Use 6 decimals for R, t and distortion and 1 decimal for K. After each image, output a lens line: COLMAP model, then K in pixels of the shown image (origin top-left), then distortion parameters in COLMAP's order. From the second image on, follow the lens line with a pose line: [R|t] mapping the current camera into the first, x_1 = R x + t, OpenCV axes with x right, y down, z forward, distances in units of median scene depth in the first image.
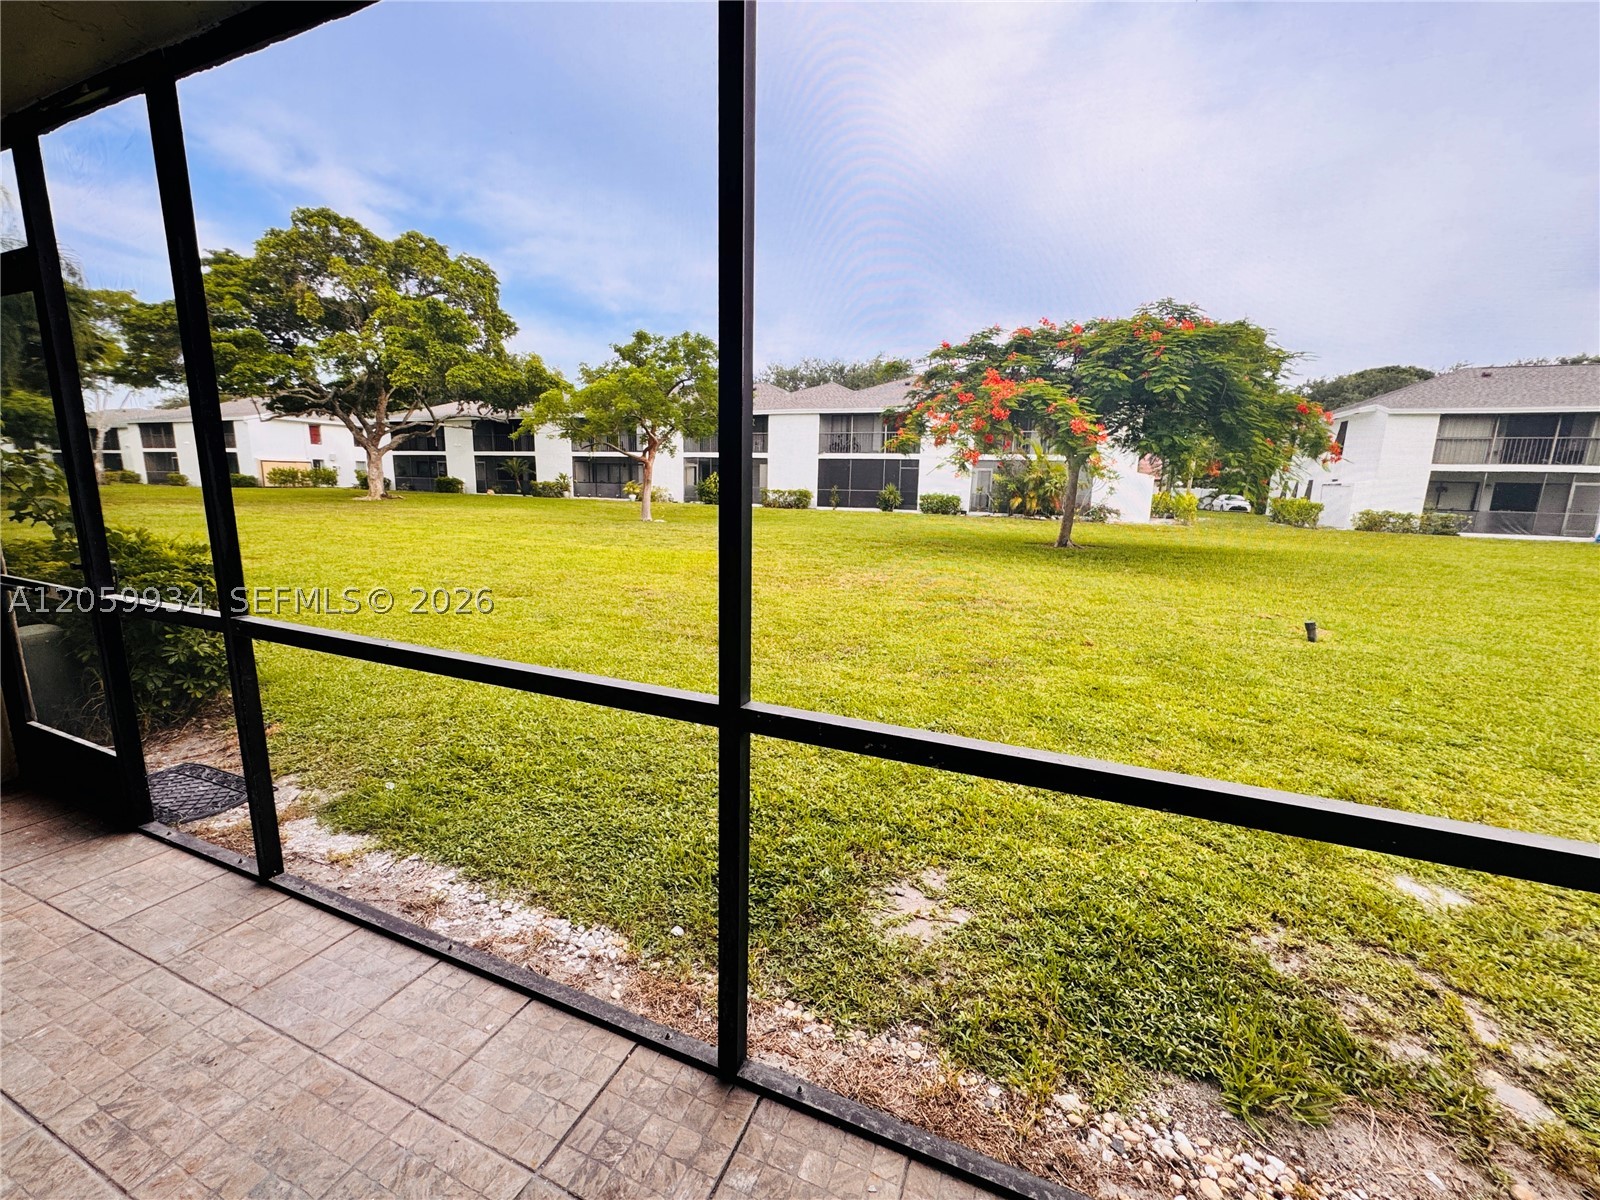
lens RADIAL K [[640.9, 0, 802.0], [0, 640.9, 599.1], [0, 0, 1]] dist [-0.004205, 0.000745]
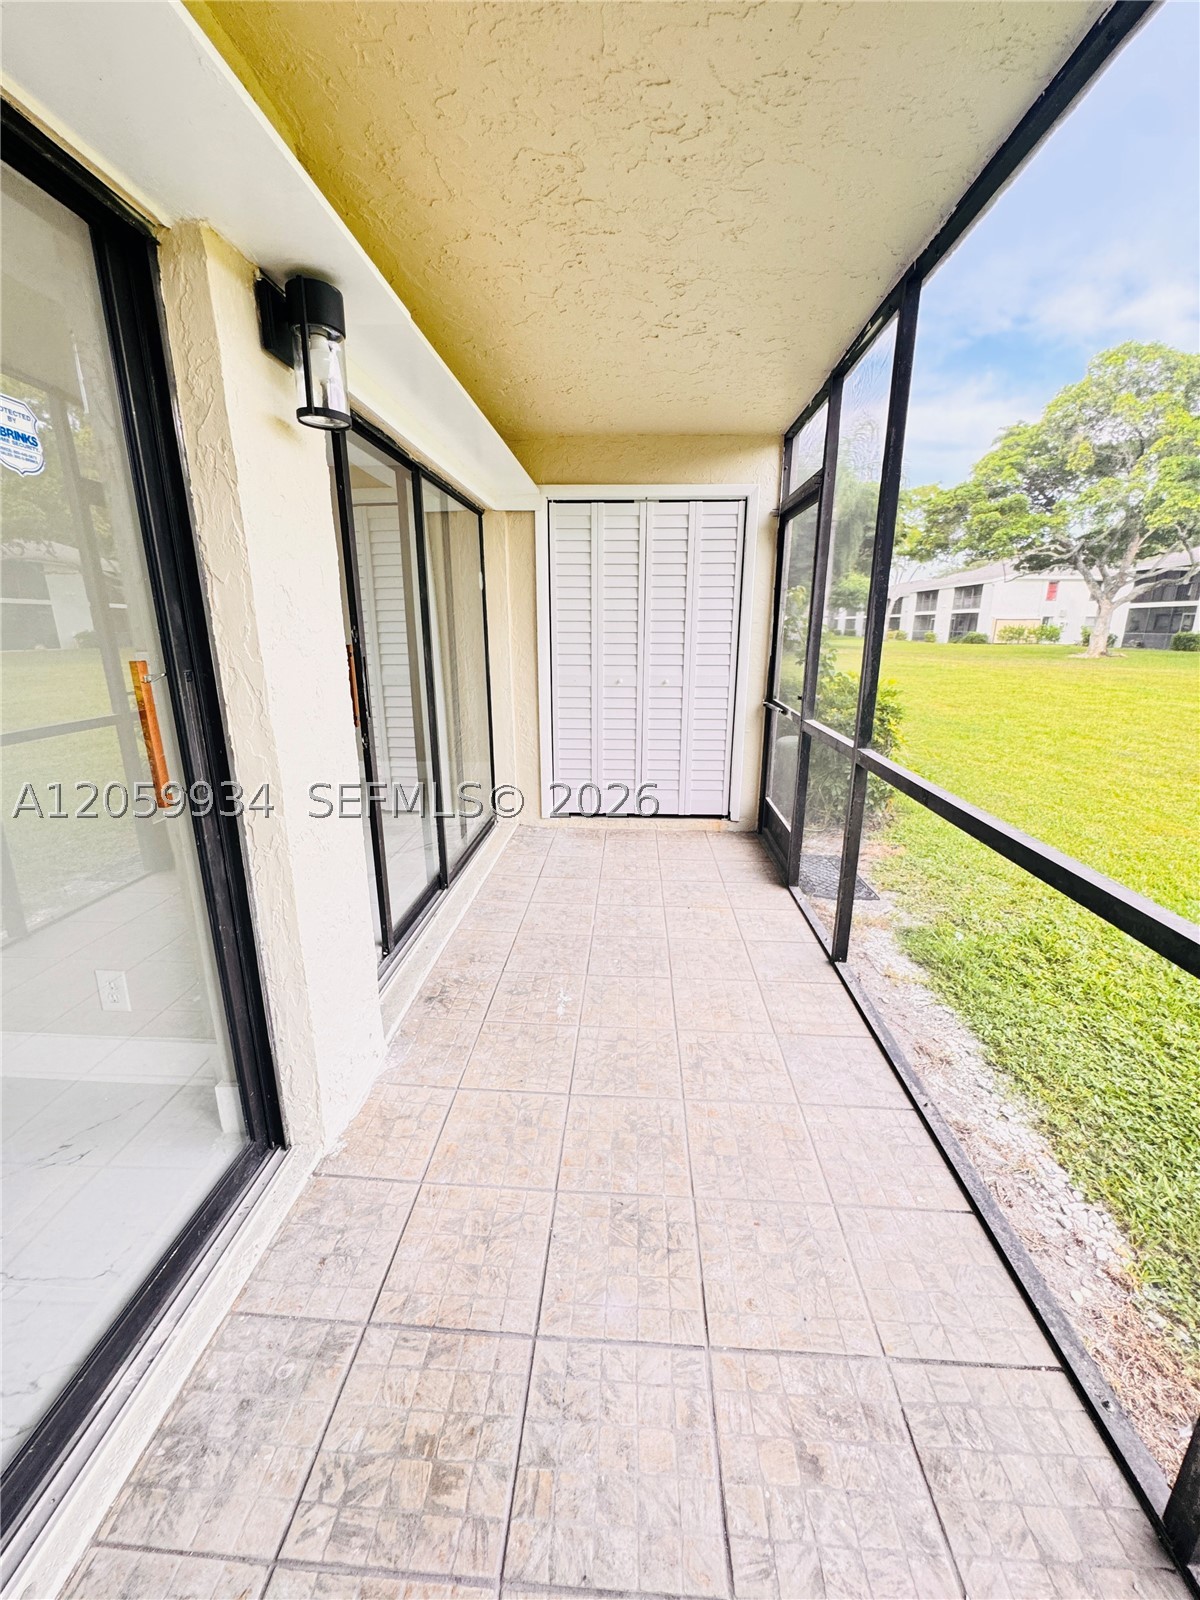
lens RADIAL K [[640.9, 0, 602.7], [0, 640.9, 800.4], [0, 0, 1]] dist [-0.004205, 0.000745]
pose [[0.328744, 0.226535, -0.916848, 0.017442], [-0.165115, 0.969640, 0.180375, -0.003055], [0.929874, 0.092088, 0.356167, 0.022433]]
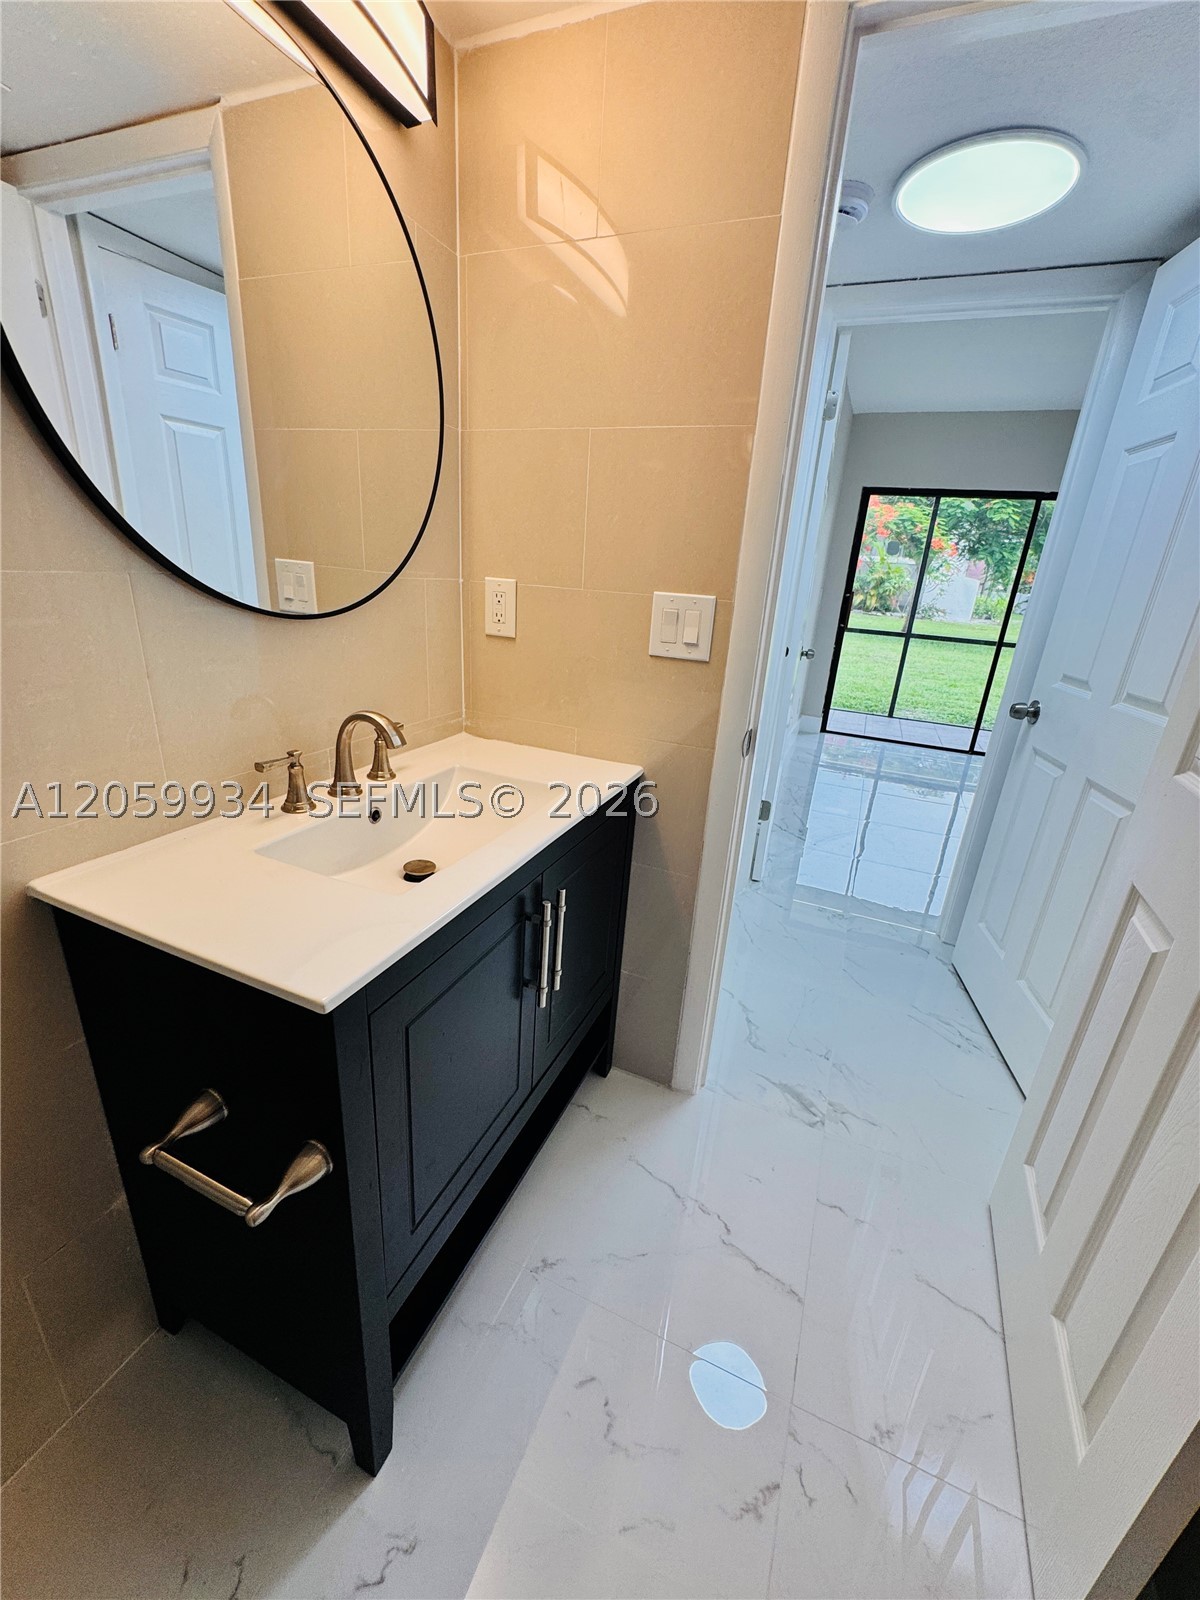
lens RADIAL K [[640.9, 0, 601.4], [0, 640.9, 800.6], [0, 0, 1]] dist [-0.004205, 0.000745]
pose [[0.999134, 0.041065, 0.006710, -0.123154], [-0.041609, 0.985349, 0.165397, 0.036227], [0.000180, -0.165533, 0.986204, -0.203948]]
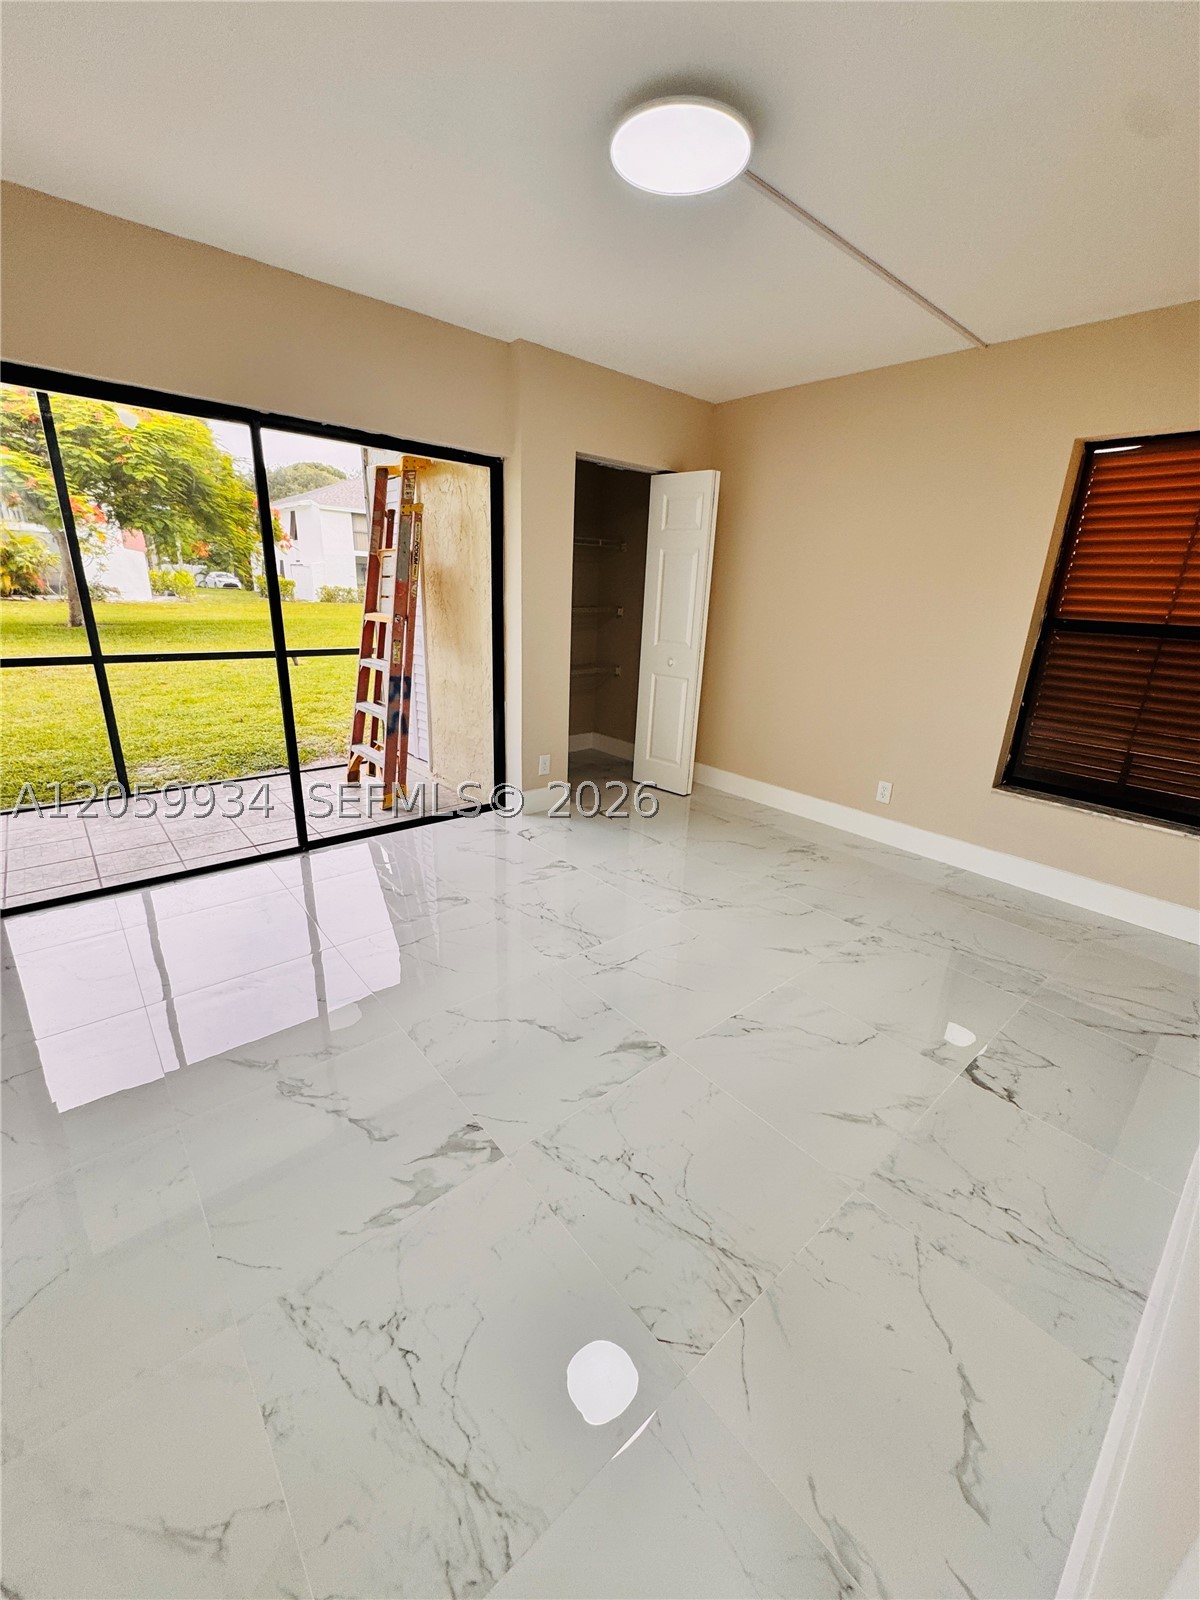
lens RADIAL K [[640.9, 0, 601.1], [0, 640.9, 801.3], [0, 0, 1]] dist [-0.004205, 0.000745]
pose [[0.455633, -0.291327, 0.841147, -0.085419], [0.132806, 0.956602, 0.259375, 0.018127], [-0.880205, -0.006470, 0.474549, -0.119954]]
